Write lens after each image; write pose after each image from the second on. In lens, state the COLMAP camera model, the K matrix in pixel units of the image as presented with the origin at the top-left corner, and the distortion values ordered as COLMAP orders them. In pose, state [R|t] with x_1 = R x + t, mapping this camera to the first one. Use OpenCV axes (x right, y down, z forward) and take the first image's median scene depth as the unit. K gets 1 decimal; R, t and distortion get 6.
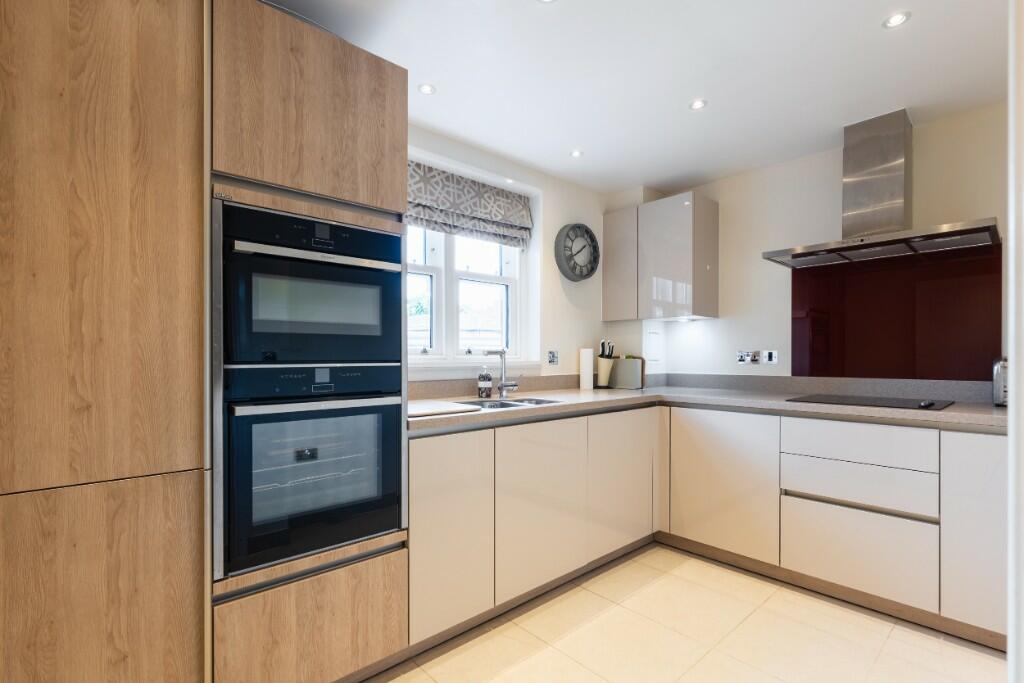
lens RADIAL K [[483.5, 0, 515.6], [0, 483.5, 356.0], [0, 0, 1]] dist [0.000004, 0.000123]
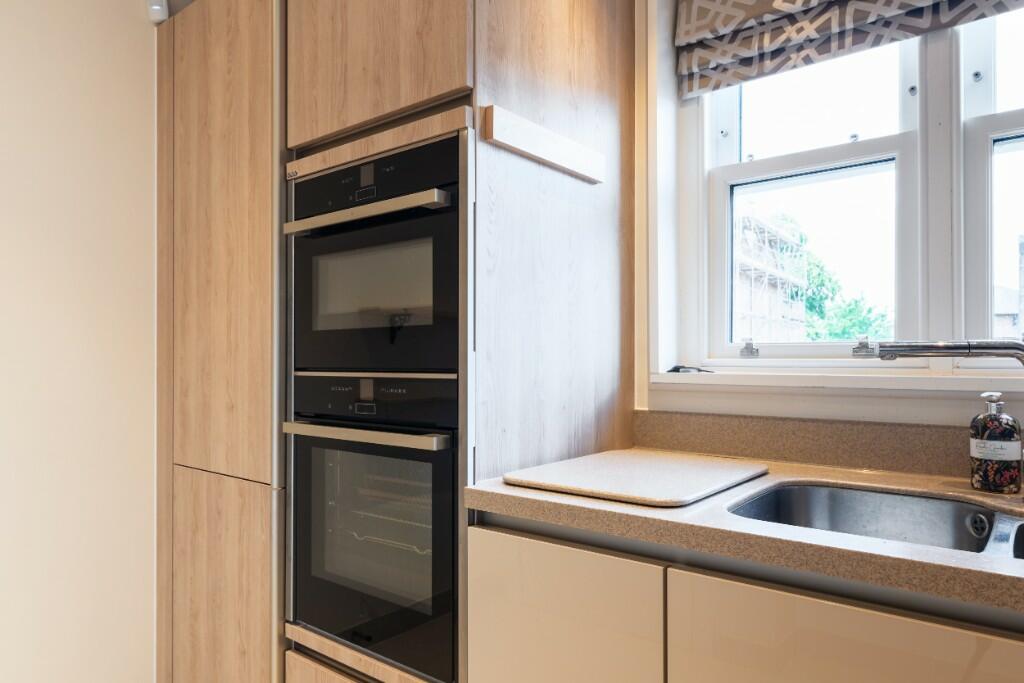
lens RADIAL K [[658.6, 0, 513.2], [0, 658.6, 355.7], [0, 0, 1]] dist [-0.000227, -0.001671]
pose [[0.163087, -0.009010, -0.986571, 0.545770], [-0.000951, 0.999956, -0.009290, 0.001178], [0.986611, 0.002453, 0.163071, 1.073246]]
